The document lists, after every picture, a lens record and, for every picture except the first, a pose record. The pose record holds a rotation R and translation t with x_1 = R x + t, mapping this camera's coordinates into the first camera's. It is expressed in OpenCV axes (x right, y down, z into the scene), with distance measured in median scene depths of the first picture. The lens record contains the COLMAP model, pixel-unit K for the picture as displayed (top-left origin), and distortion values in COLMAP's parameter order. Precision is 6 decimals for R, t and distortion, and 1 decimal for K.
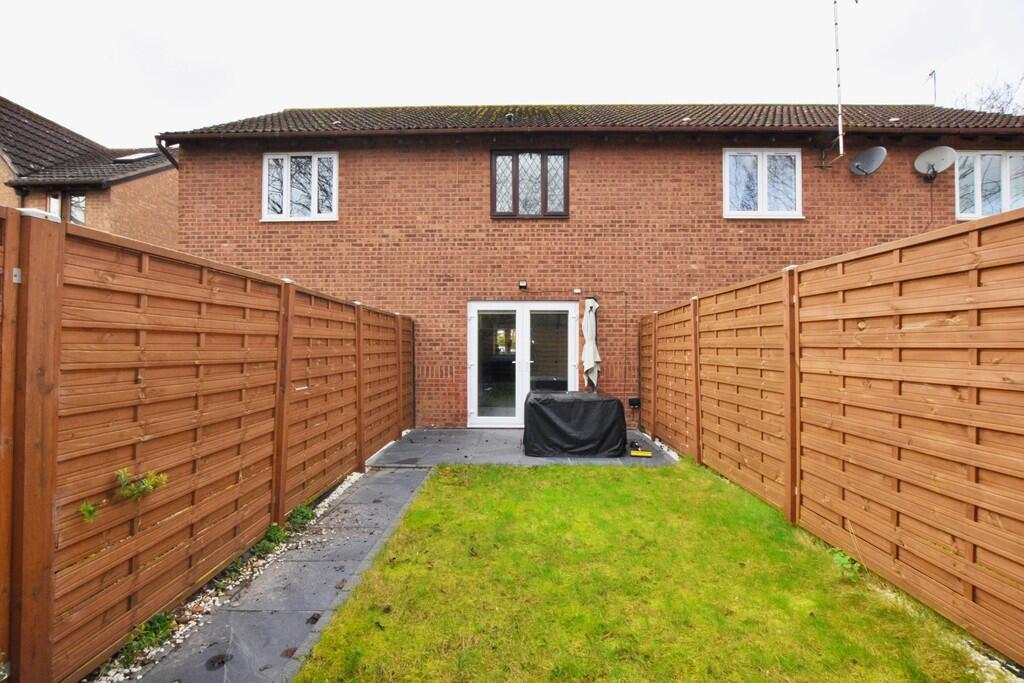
lens RADIAL K [[496.8, 0, 511.1], [0, 496.8, 337.5], [0, 0, 1]] dist [-0.024100, 0.000226]
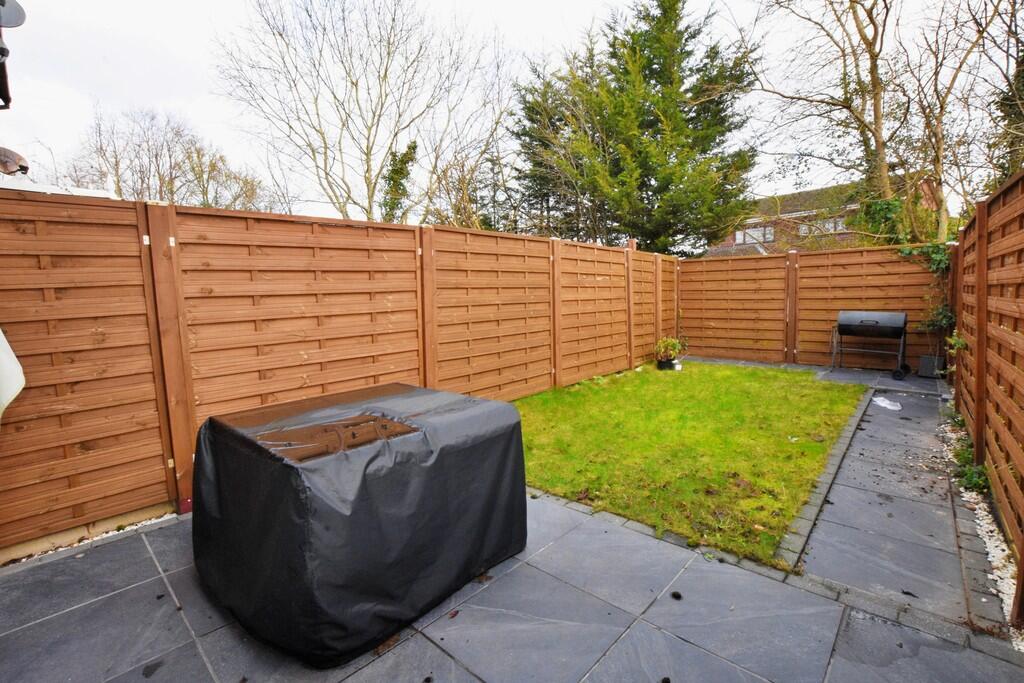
lens RADIAL K [[460.3, 0, 512.0], [0, 460.3, 341.5], [0, 0, 1]] dist [-0.049155, 0.012521]
pose [[-0.752796, -0.053357, 0.656088, -0.302536], [0.009838, 0.995686, 0.092263, 0.056993], [-0.658181, 0.075909, -0.749023, 1.975050]]
